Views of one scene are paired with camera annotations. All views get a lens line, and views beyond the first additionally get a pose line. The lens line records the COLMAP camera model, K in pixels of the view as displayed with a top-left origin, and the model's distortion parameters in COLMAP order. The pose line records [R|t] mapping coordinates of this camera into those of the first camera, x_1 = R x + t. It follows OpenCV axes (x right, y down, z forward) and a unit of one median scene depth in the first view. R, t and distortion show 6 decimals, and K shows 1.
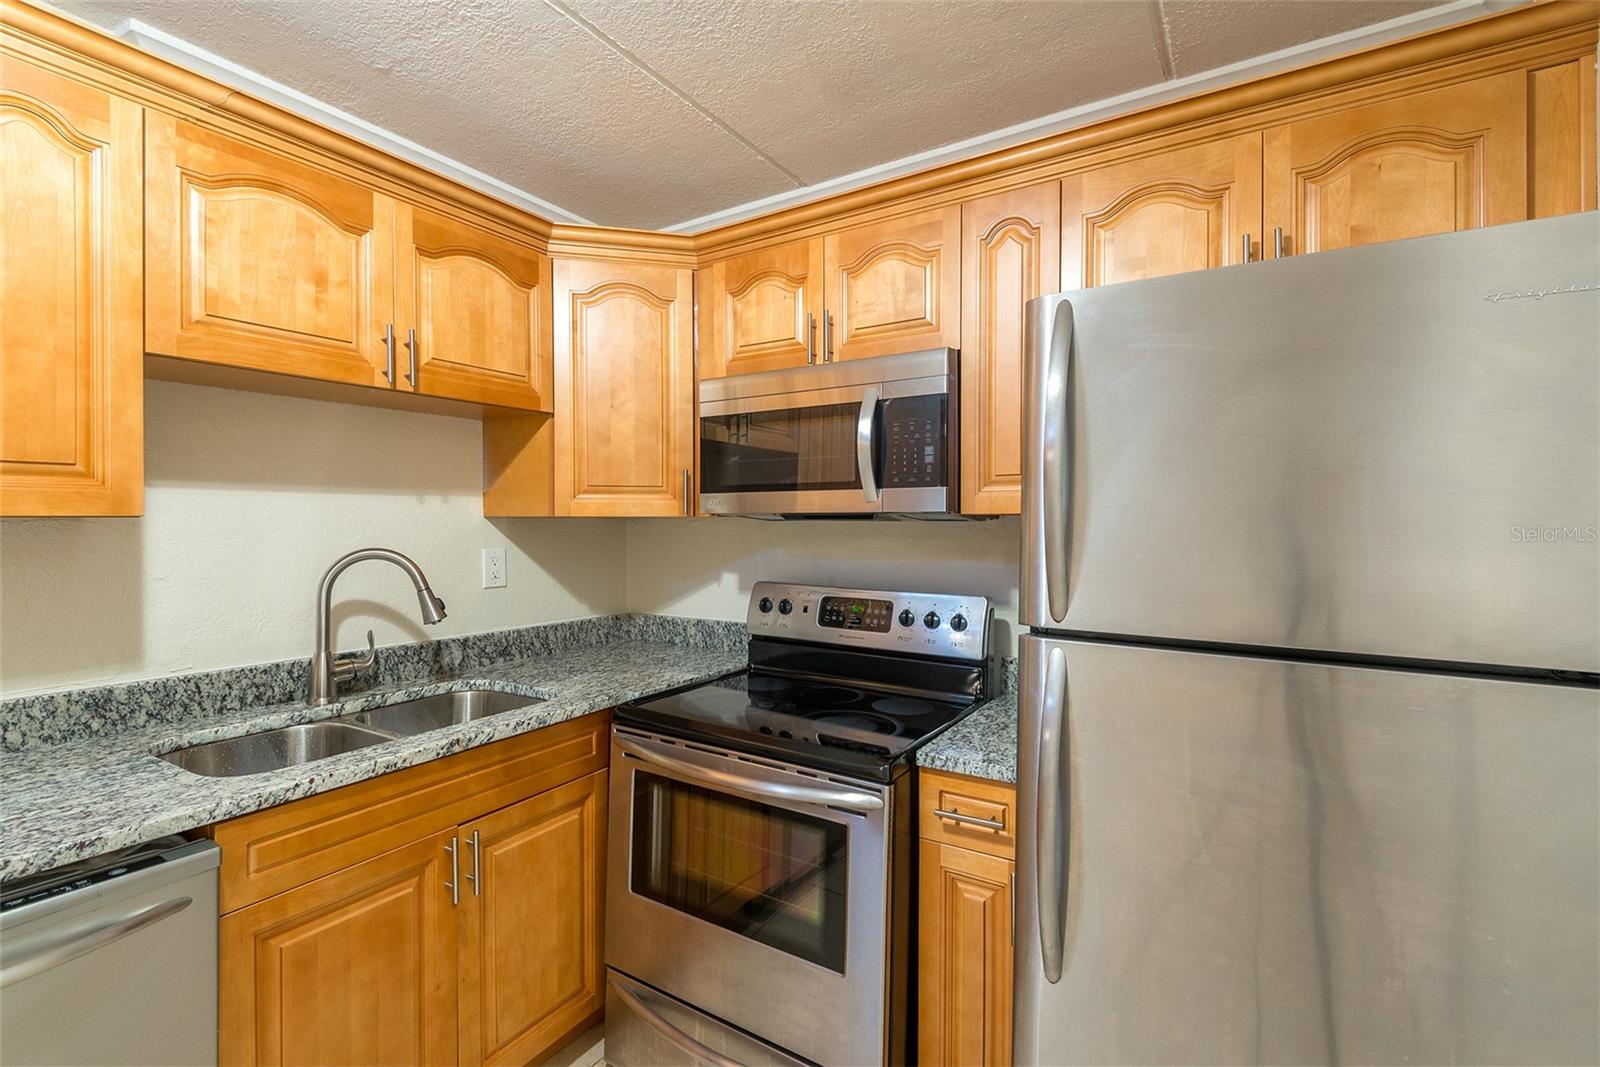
lens RADIAL K [[733.4, 0, 776.5], [0, 733.4, 518.9], [0, 0, 1]] dist [0.023103, -0.013979]
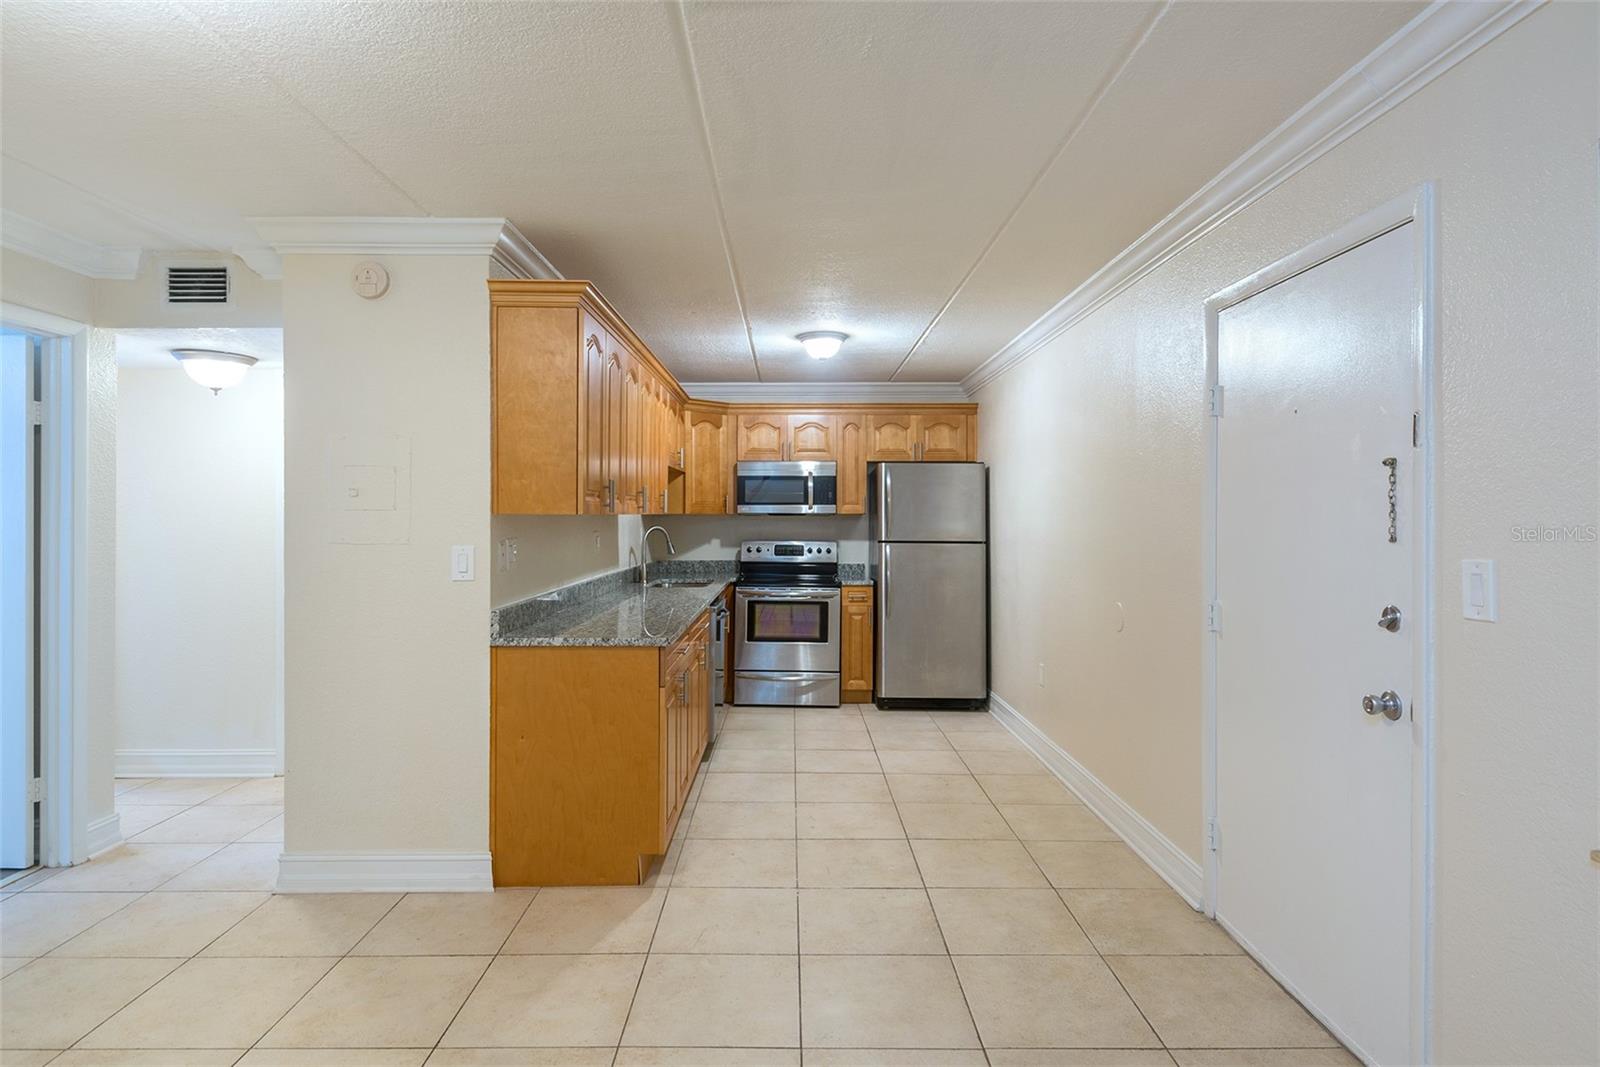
lens RADIAL K [[874.9, 0, 788.3], [0, 874.9, 511.8], [0, 0, 1]] dist [0.022917, -0.011932]
pose [[0.838890, 0.003066, 0.544292, -1.916945], [-0.000710, 0.999989, -0.004540, 0.002579], [-0.544300, 0.003422, 0.838883, -1.977576]]
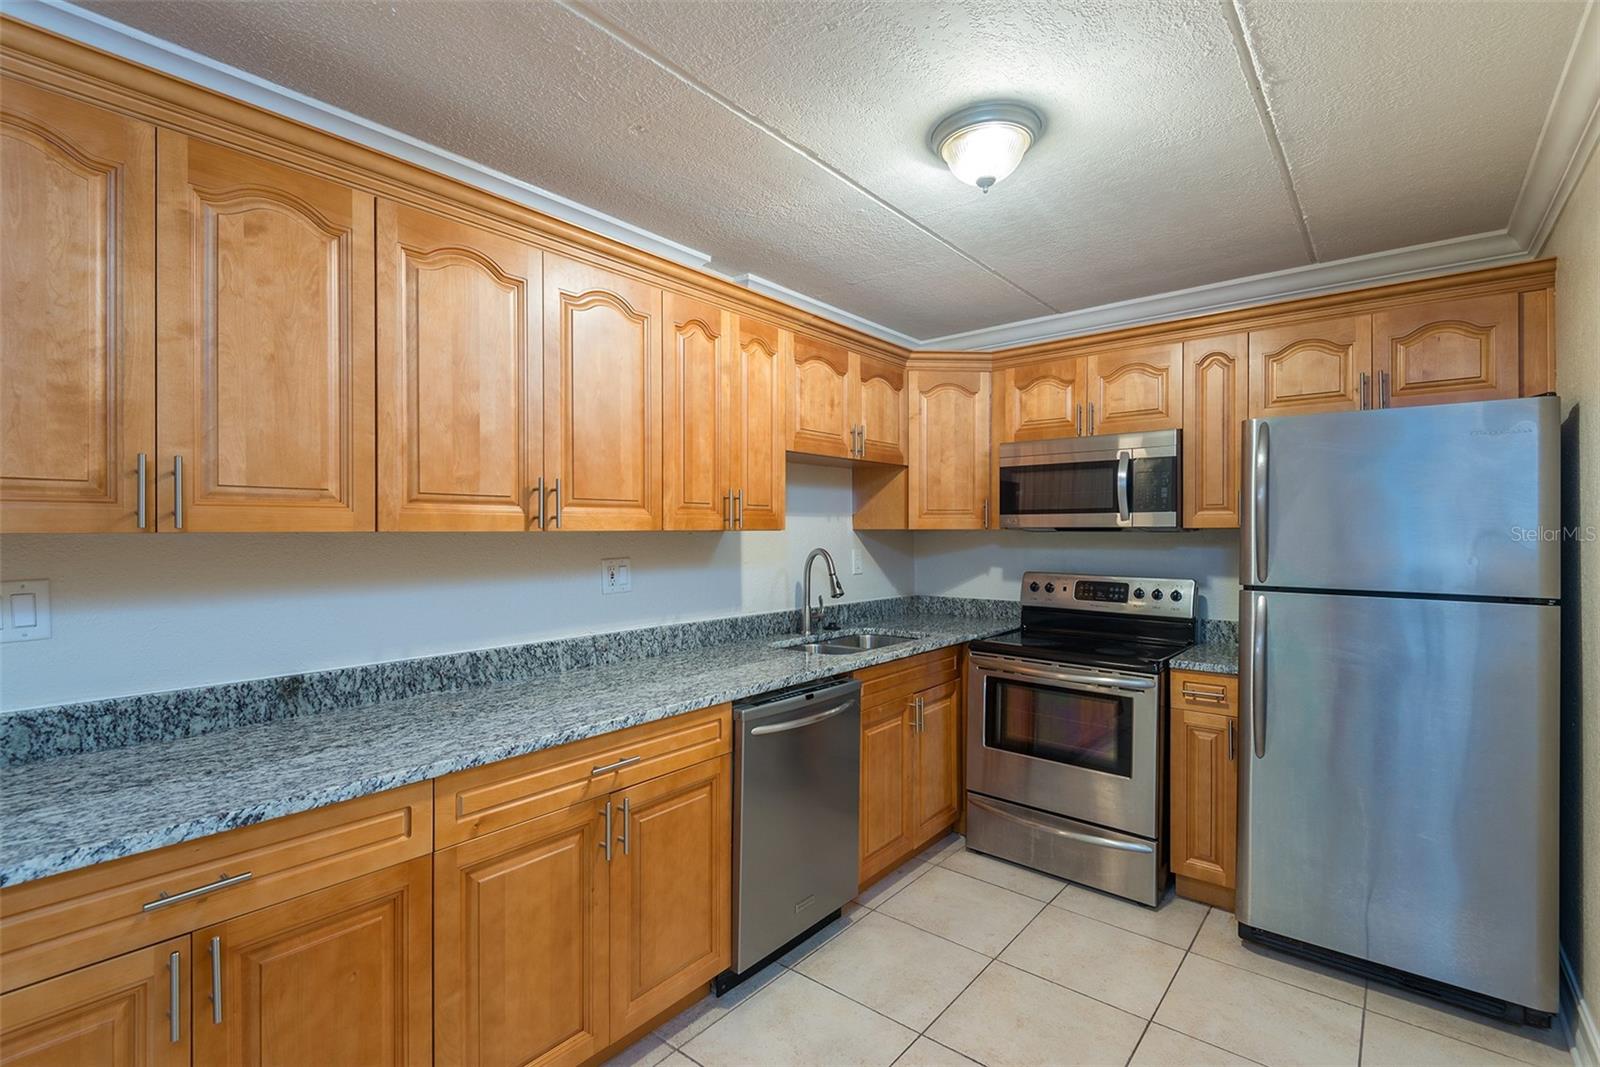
lens RADIAL K [[733.4, 0, 807.0], [0, 733.4, 526.9], [0, 0, 1]] dist [0.023103, -0.013979]
pose [[0.994805, -0.002796, -0.101760, -0.426807], [0.002241, 0.999982, -0.005572, -0.000928], [0.101774, 0.005315, 0.994793, -0.748730]]
